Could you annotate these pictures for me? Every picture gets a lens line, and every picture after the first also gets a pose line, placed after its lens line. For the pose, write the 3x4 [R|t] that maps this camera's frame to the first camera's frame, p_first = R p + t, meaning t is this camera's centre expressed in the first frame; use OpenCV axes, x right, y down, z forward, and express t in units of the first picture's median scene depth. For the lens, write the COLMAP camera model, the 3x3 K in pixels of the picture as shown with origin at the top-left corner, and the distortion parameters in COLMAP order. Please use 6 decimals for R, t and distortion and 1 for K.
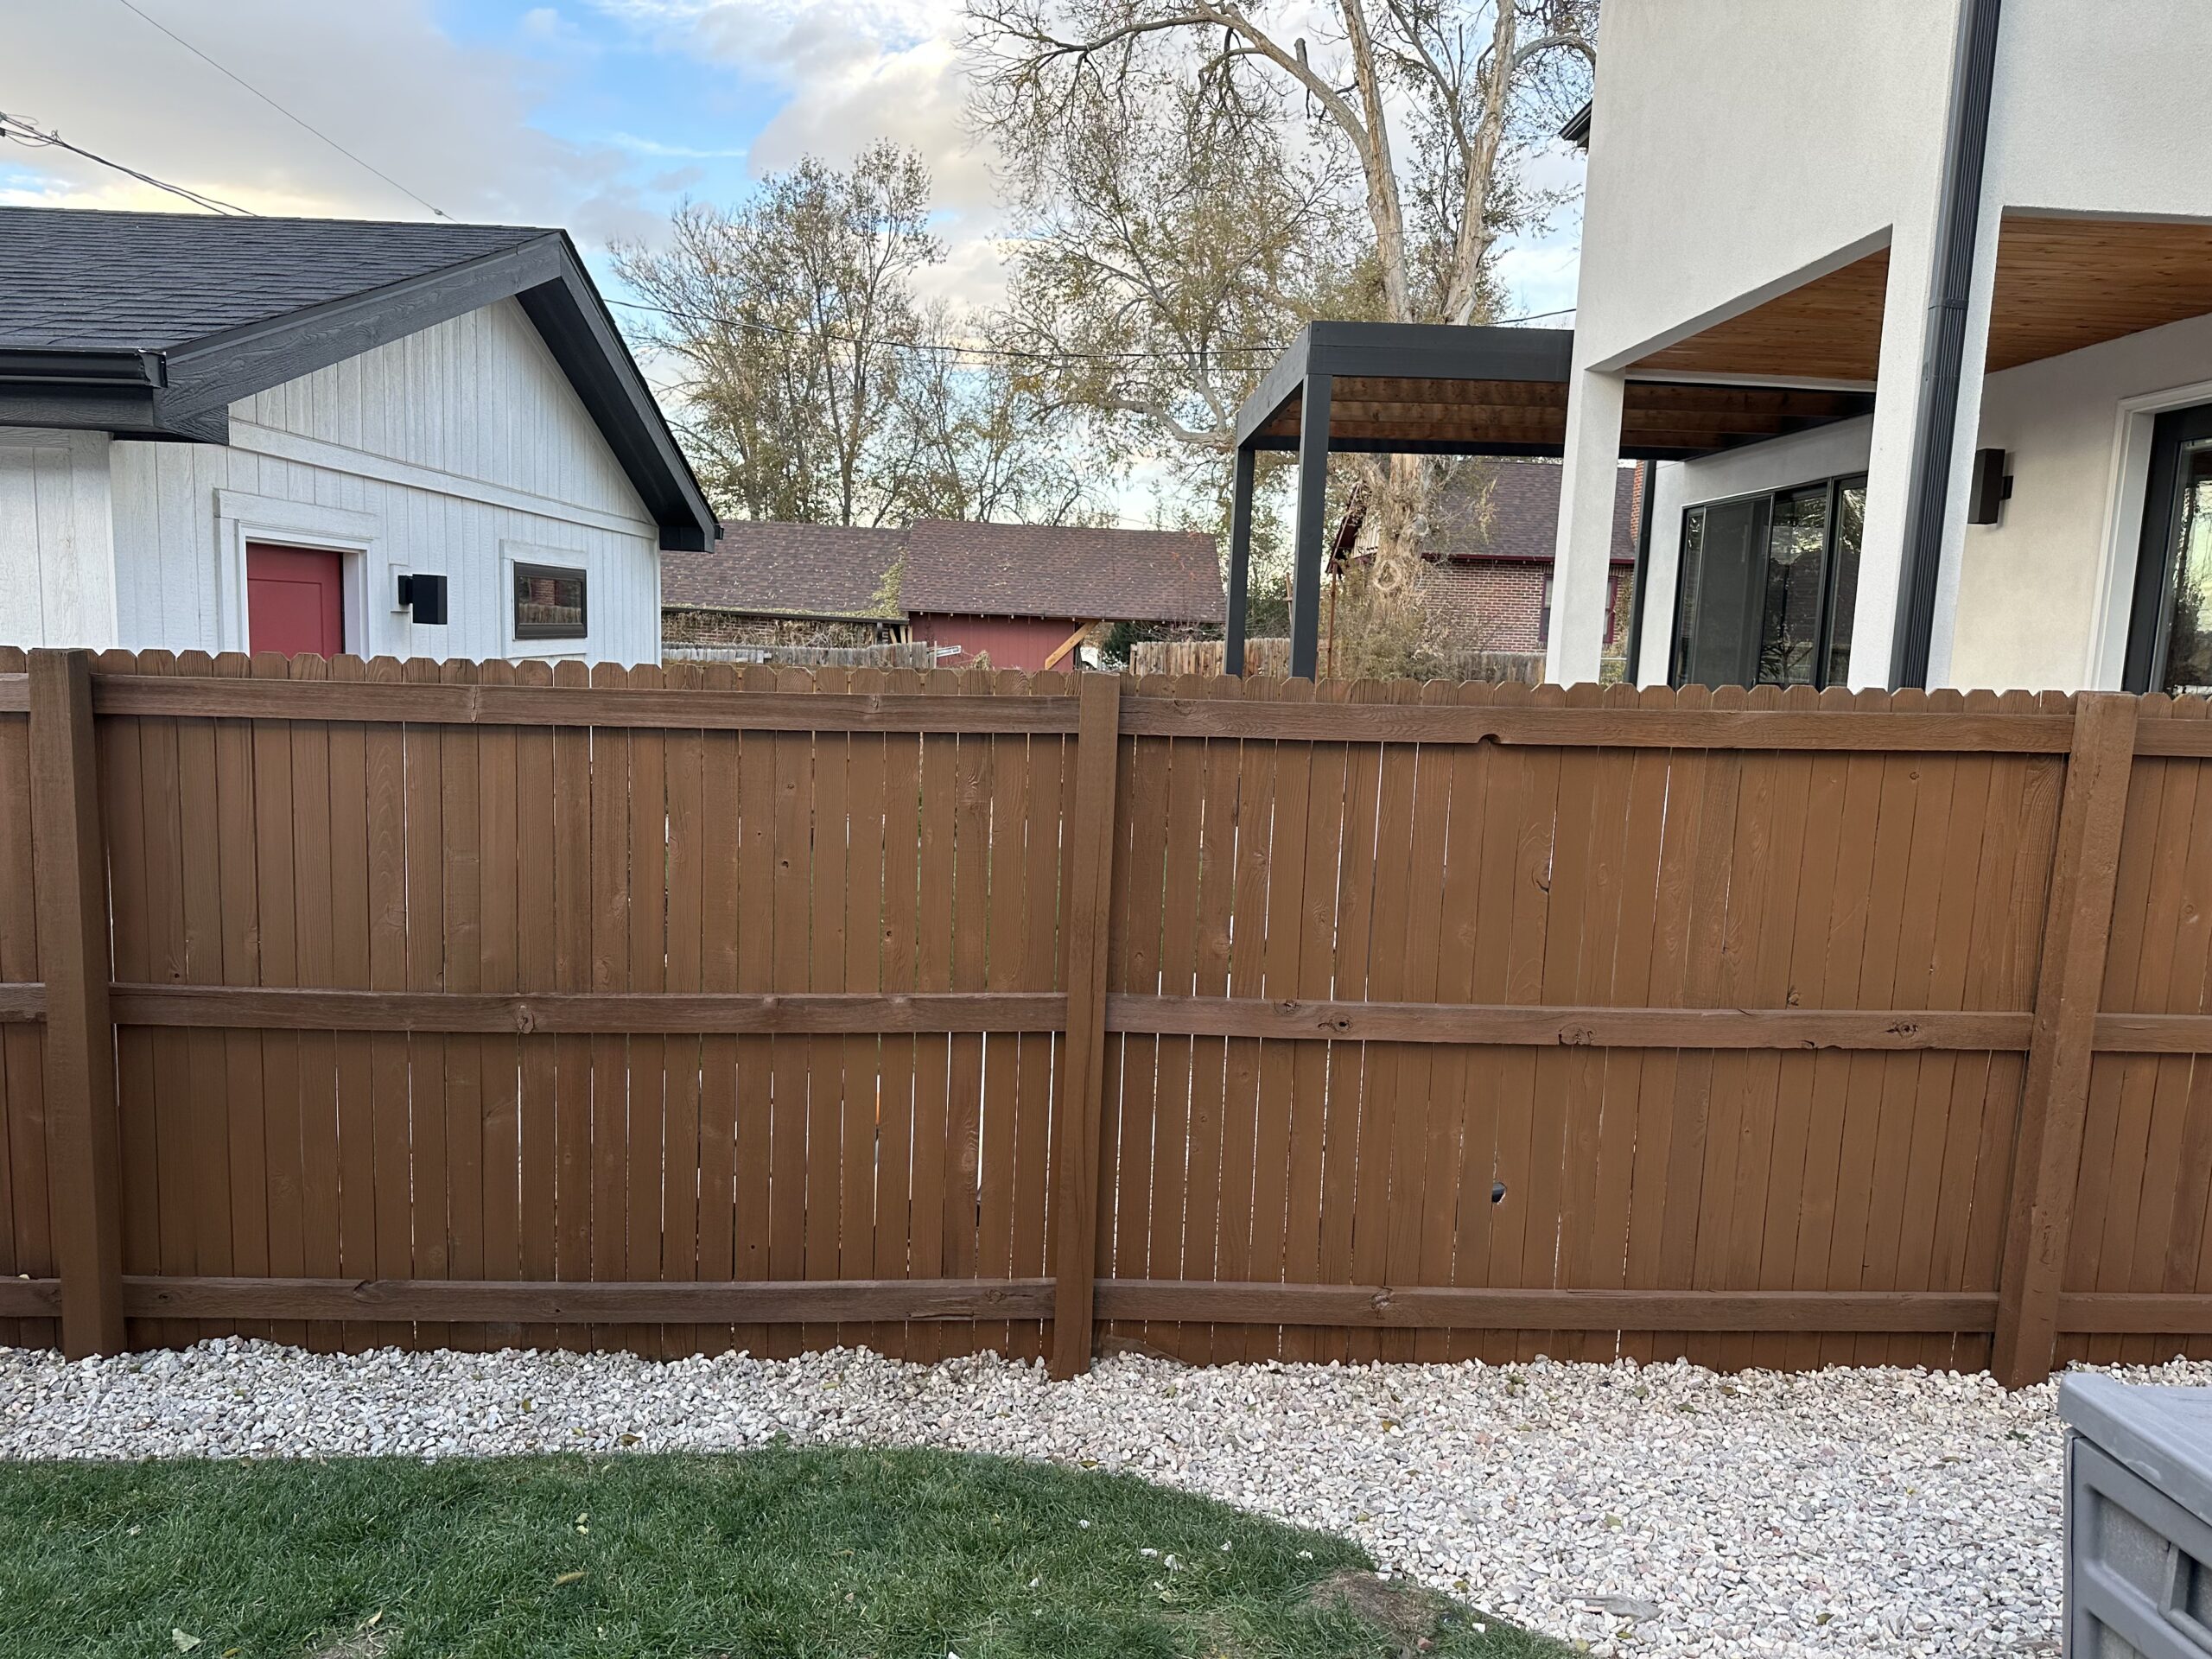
lens RADIAL K [[1565.2, 0, 1106.0], [0, 1565.2, 829.5], [0, 0, 1]] dist [0.005028, -0.000153]
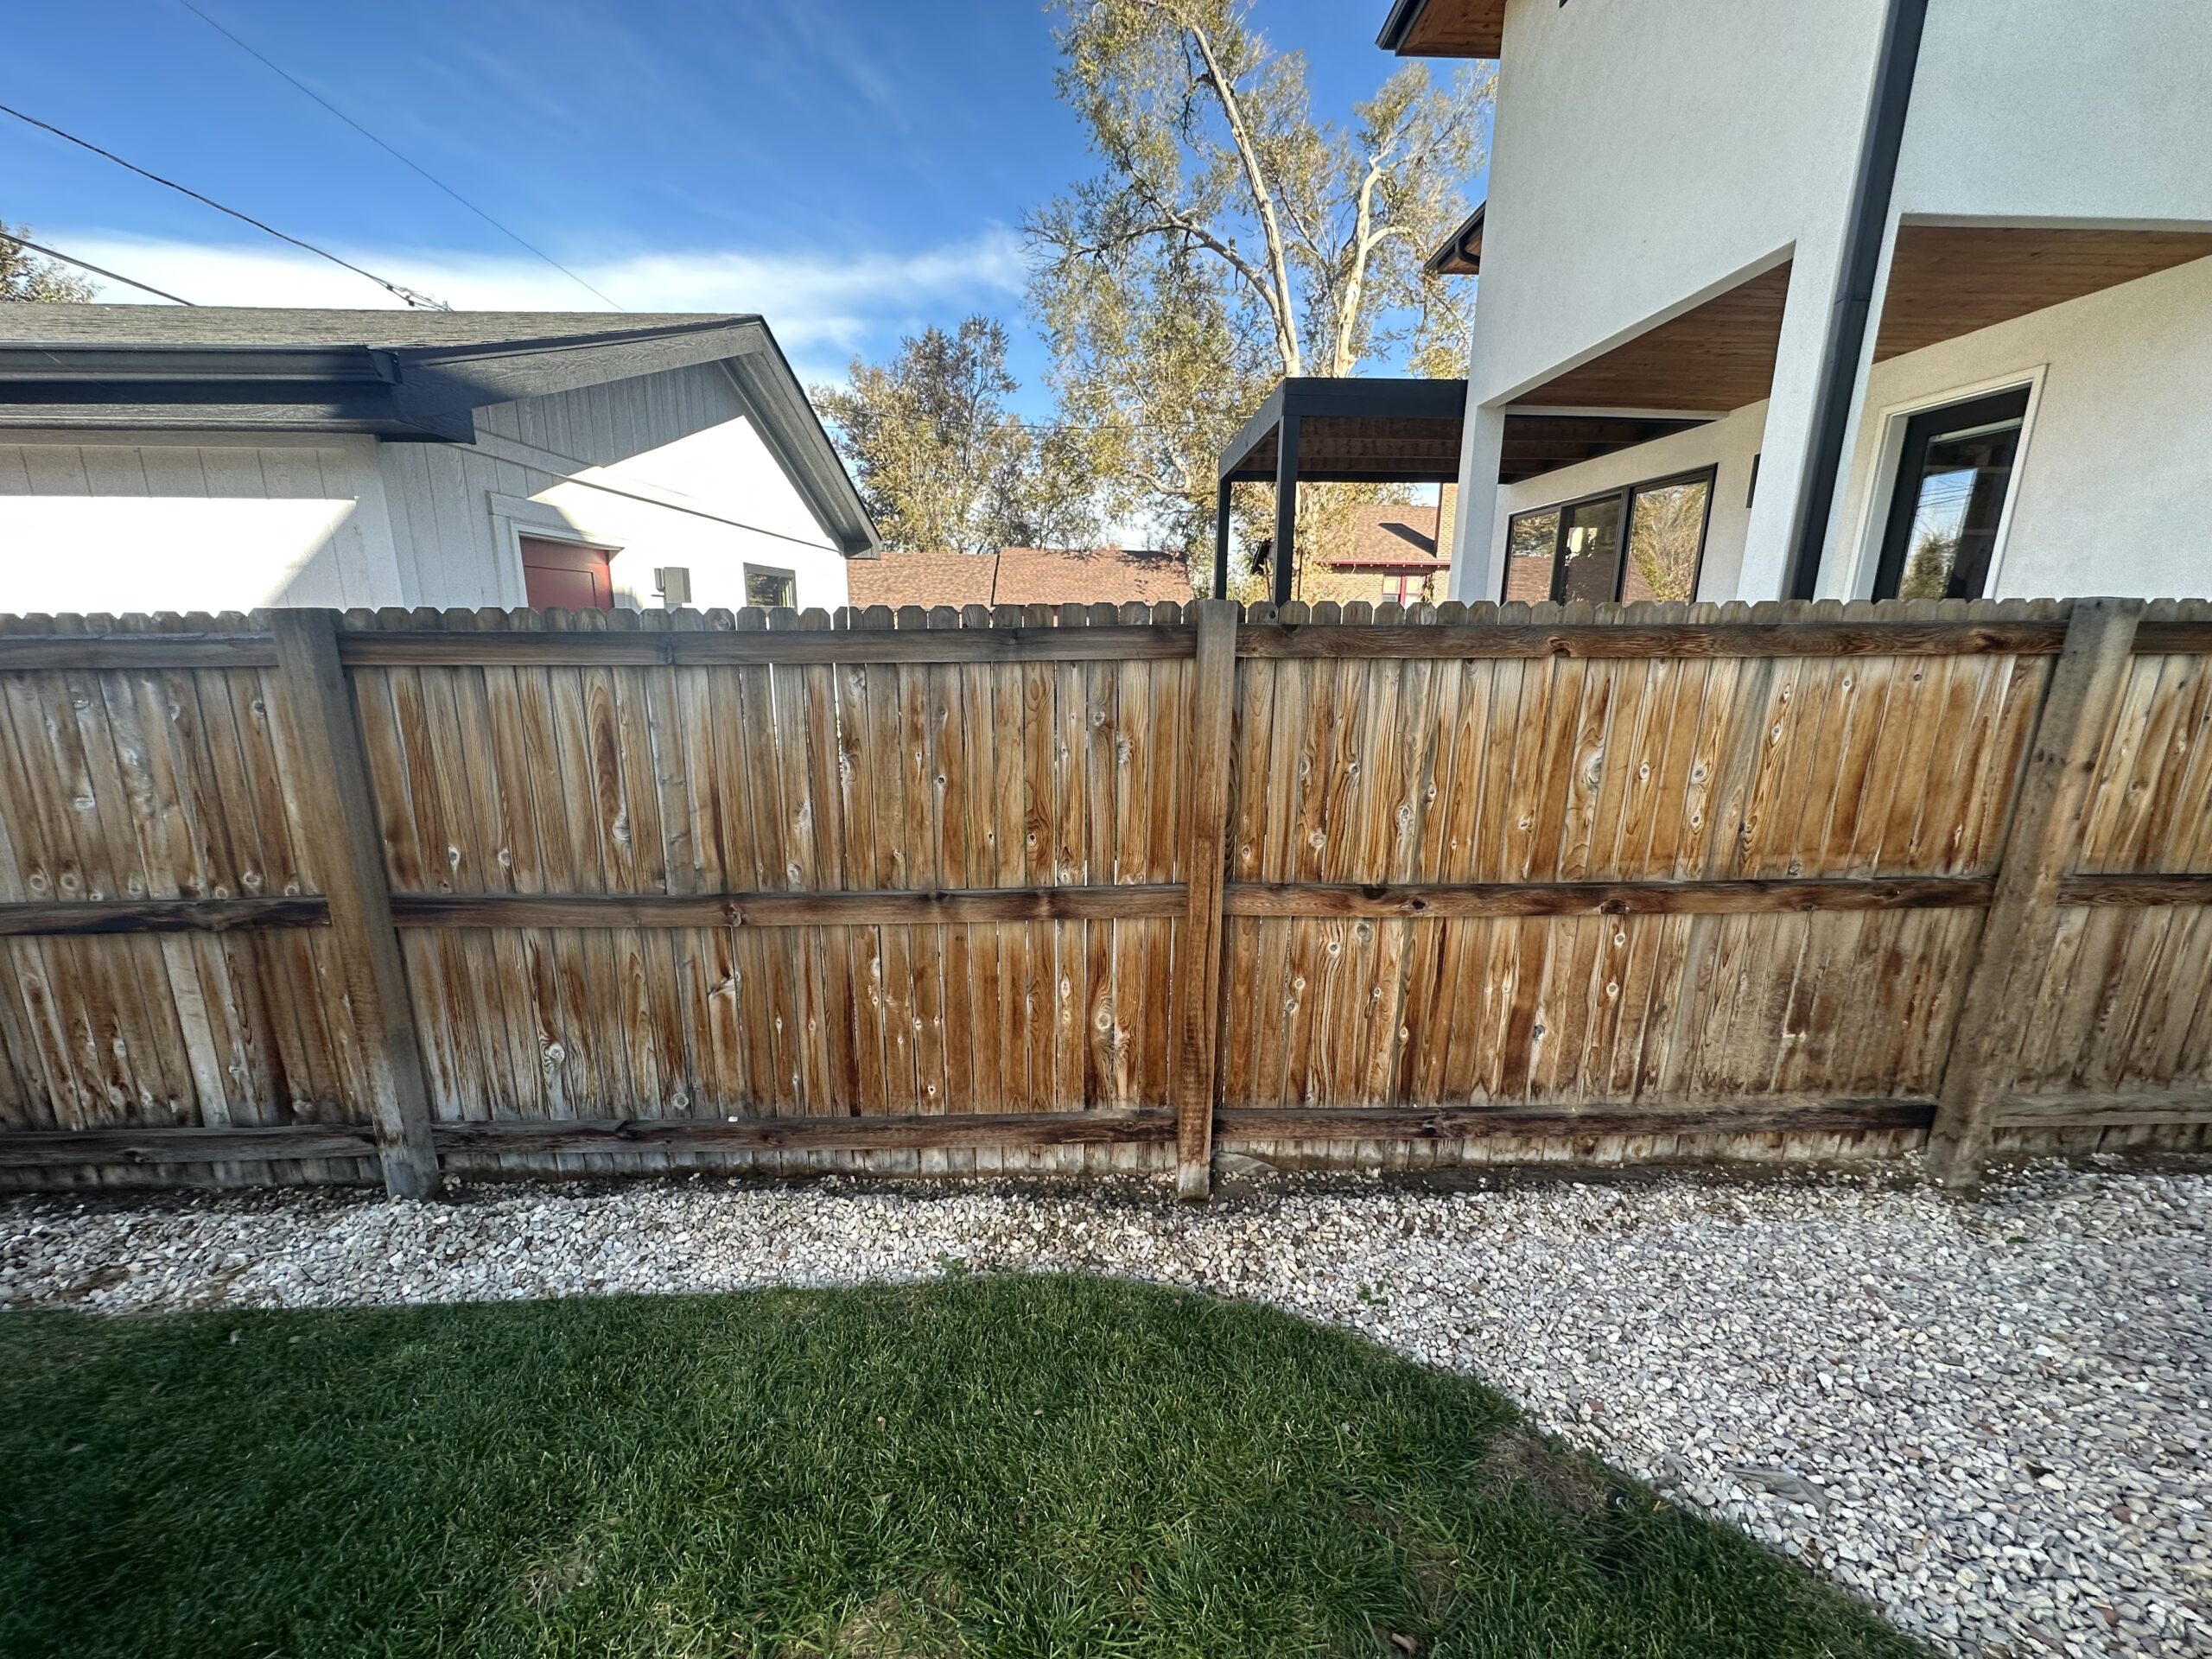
lens RADIAL K [[883.4, 0, 1139.4], [0, 883.4, 818.4], [0, 0, 1]] dist [-0.000839, 0.000044]
pose [[0.999397, -0.029739, 0.017945, -0.033709], [0.027723, 0.994222, 0.103698, -0.006371], [-0.020925, -0.103138, 0.994447, 0.157092]]
